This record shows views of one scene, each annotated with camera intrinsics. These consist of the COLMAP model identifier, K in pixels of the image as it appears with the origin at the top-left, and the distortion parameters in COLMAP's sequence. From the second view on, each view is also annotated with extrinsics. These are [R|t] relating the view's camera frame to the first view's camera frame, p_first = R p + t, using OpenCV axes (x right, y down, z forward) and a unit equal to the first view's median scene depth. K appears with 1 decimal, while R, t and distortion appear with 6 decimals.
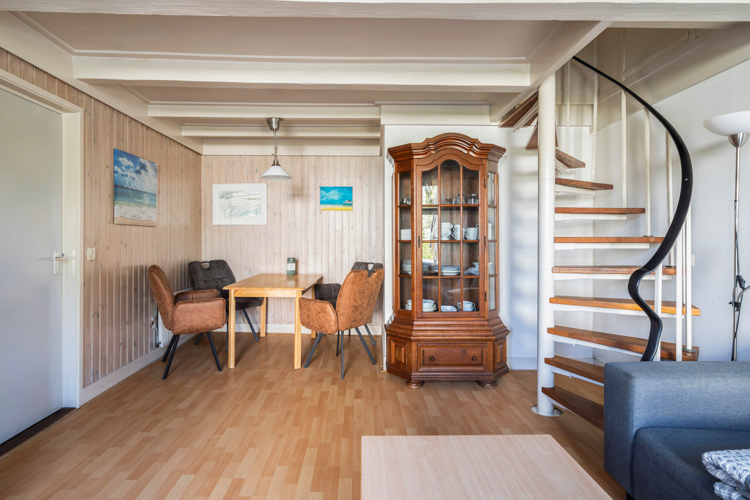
lens RADIAL K [[372.1, 0, 363.7], [0, 372.1, 234.3], [0, 0, 1]] dist [0.001874, -0.000031]
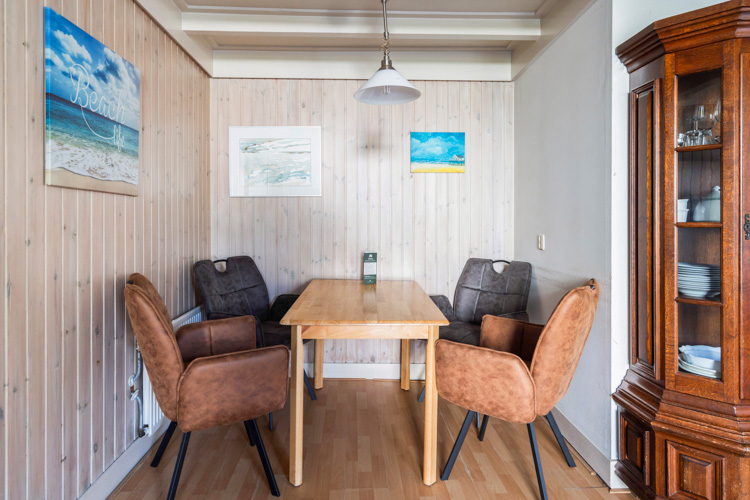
lens RADIAL K [[437.8, 0, 376.2], [0, 437.8, 217.8], [0, 0, 1]] dist [0.002076, 0.000848]
pose [[0.999838, -0.000974, 0.017979, -0.252121], [0.000885, 0.999987, 0.004964, 0.006524], [-0.017984, -0.004948, 0.999826, 0.411618]]
